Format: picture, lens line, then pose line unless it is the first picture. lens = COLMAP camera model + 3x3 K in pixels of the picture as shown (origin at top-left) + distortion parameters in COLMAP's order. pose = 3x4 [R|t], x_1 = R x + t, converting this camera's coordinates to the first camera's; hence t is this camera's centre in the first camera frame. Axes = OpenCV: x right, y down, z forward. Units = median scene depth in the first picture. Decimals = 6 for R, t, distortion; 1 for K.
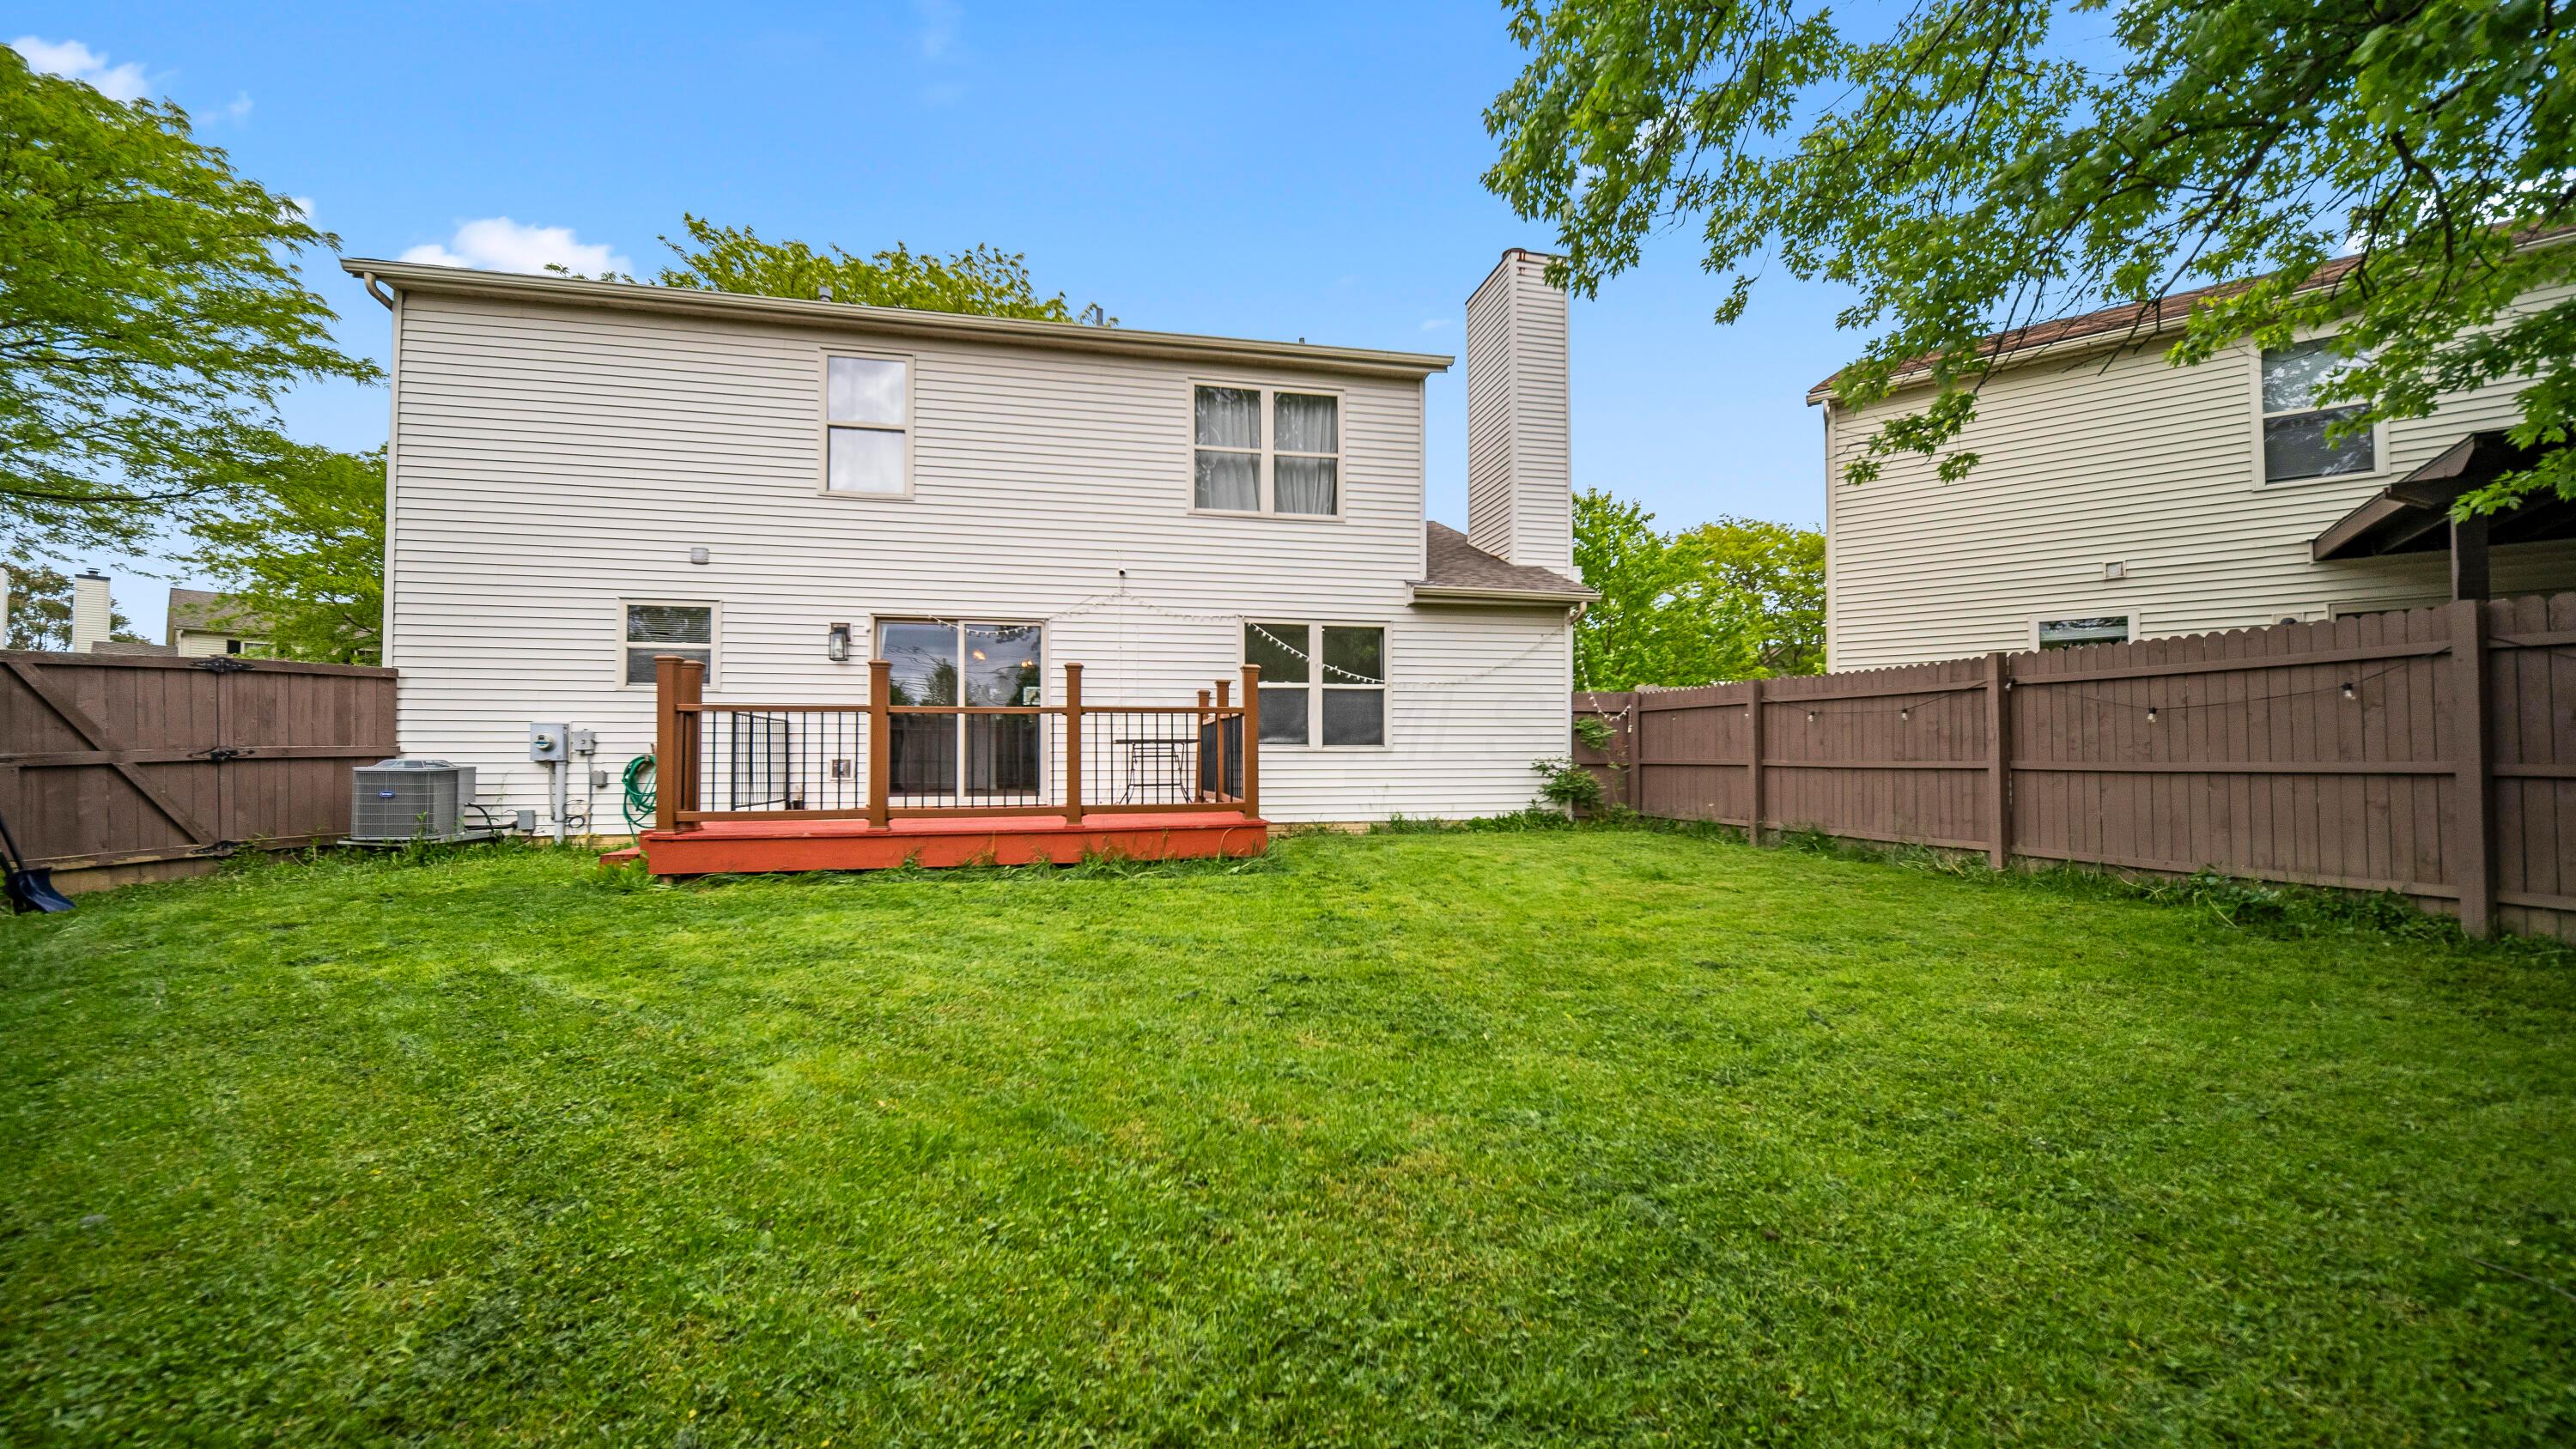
lens RADIAL K [[908.7, 0, 1288.0], [0, 908.7, 724.5], [0, 0, 1]] dist [0.016642, -0.008782]
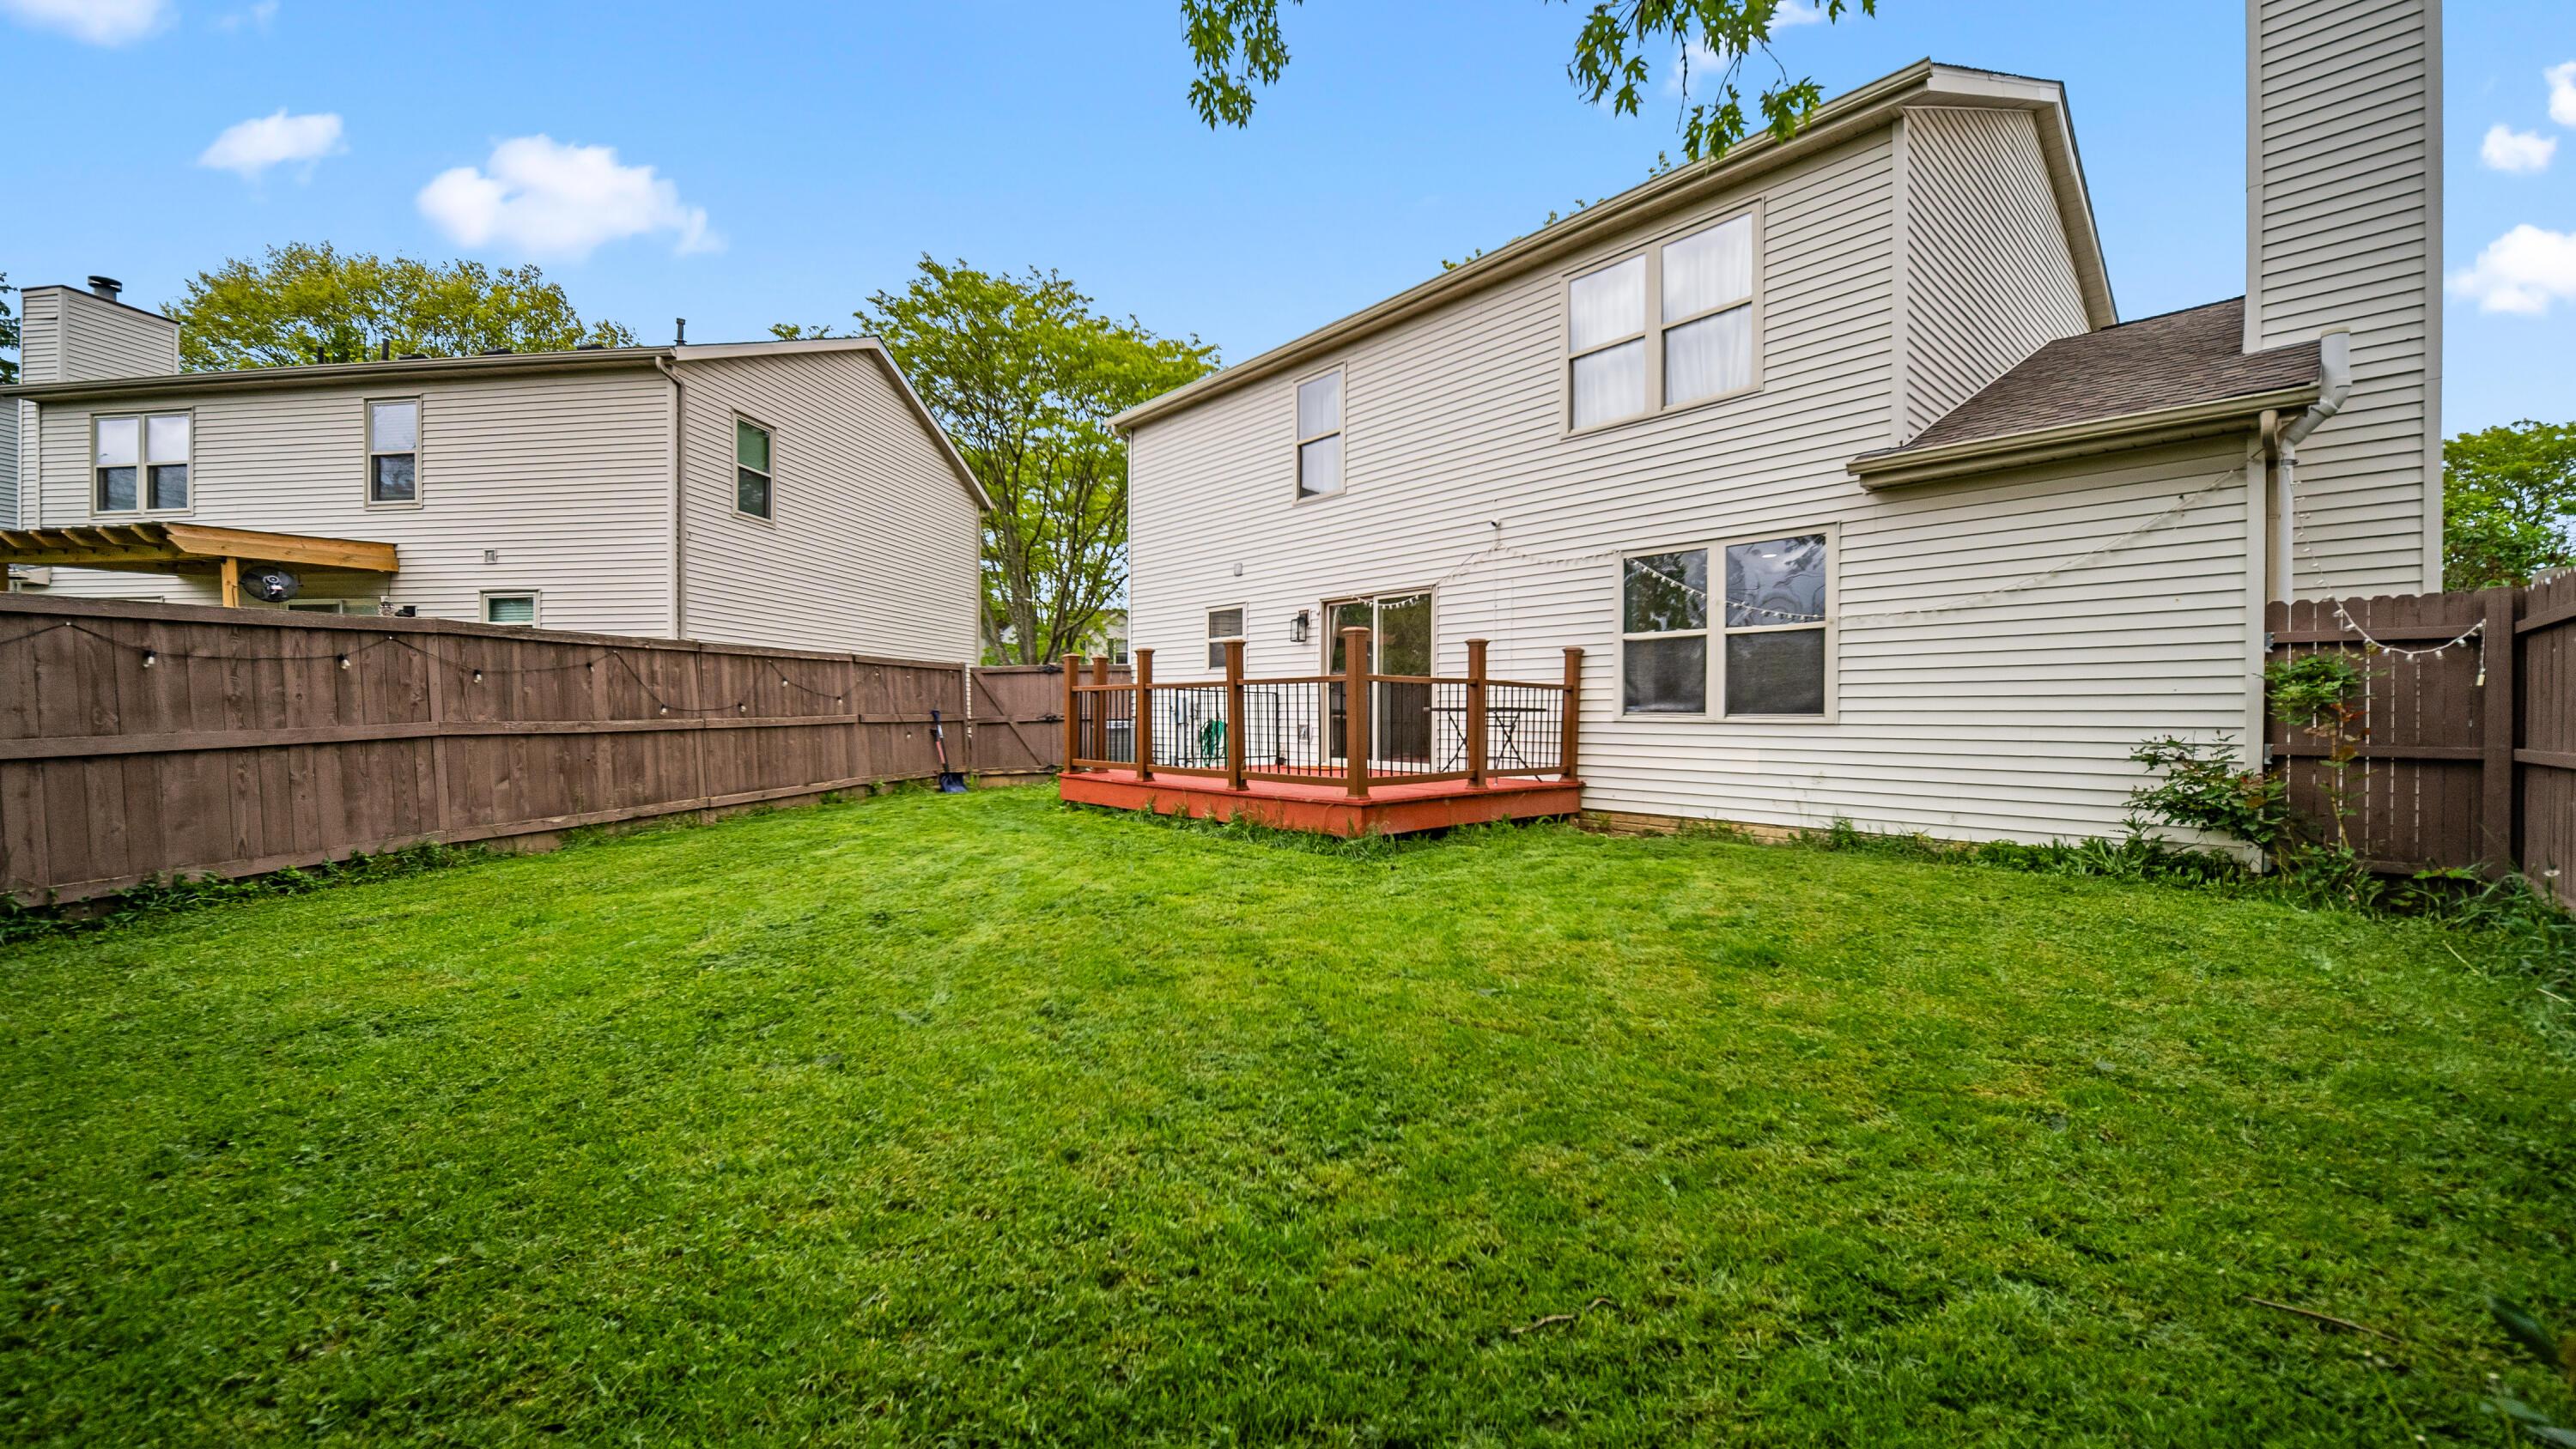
lens RADIAL K [[908.7, 0, 1288.0], [0, 908.7, 724.5], [0, 0, 1]] dist [0.016642, -0.008782]
pose [[0.524963, 0.012488, -0.851034, 0.491319], [0.019194, 0.999464, 0.026506, 0.005758], [0.850909, -0.030249, 0.524442, 0.343540]]
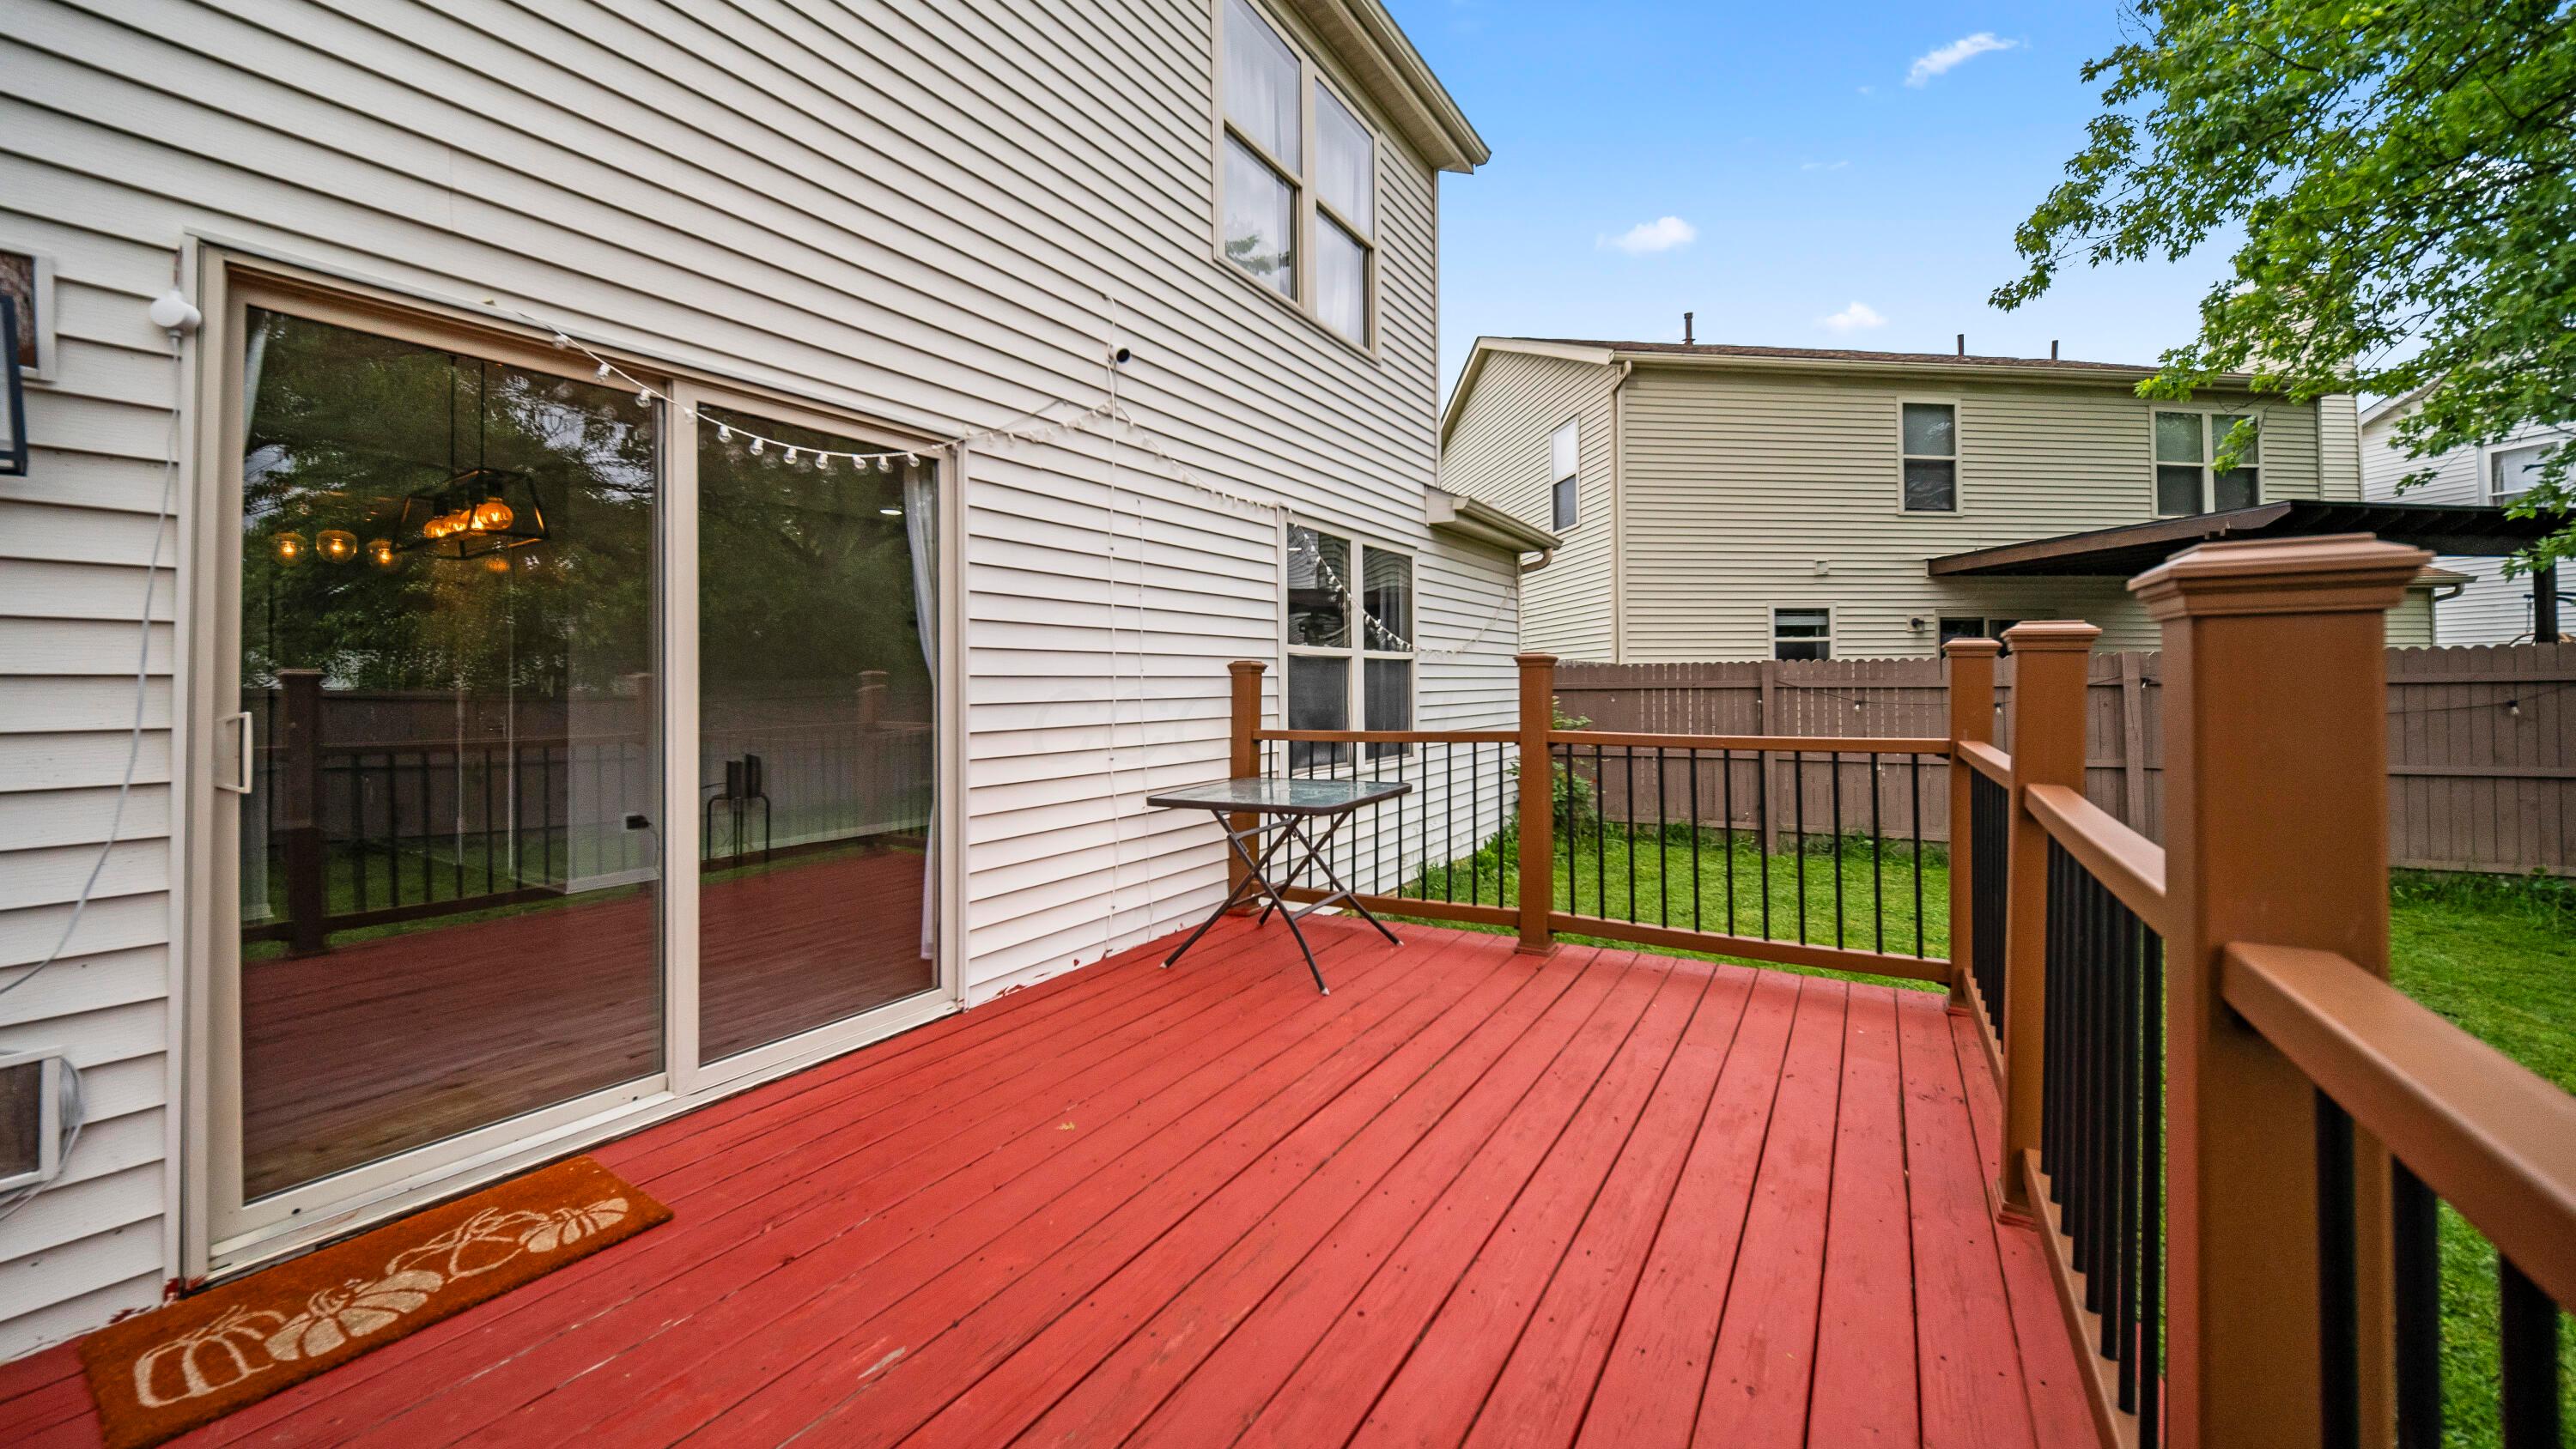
lens RADIAL K [[908.7, 0, 1288.0], [0, 908.7, 724.5], [0, 0, 1]] dist [0.016642, -0.008782]
pose [[0.705399, -0.035889, 0.707901, -0.416033], [-0.014078, 0.997811, 0.064615, -0.036438], [-0.708670, -0.055545, 0.703350, 0.673958]]
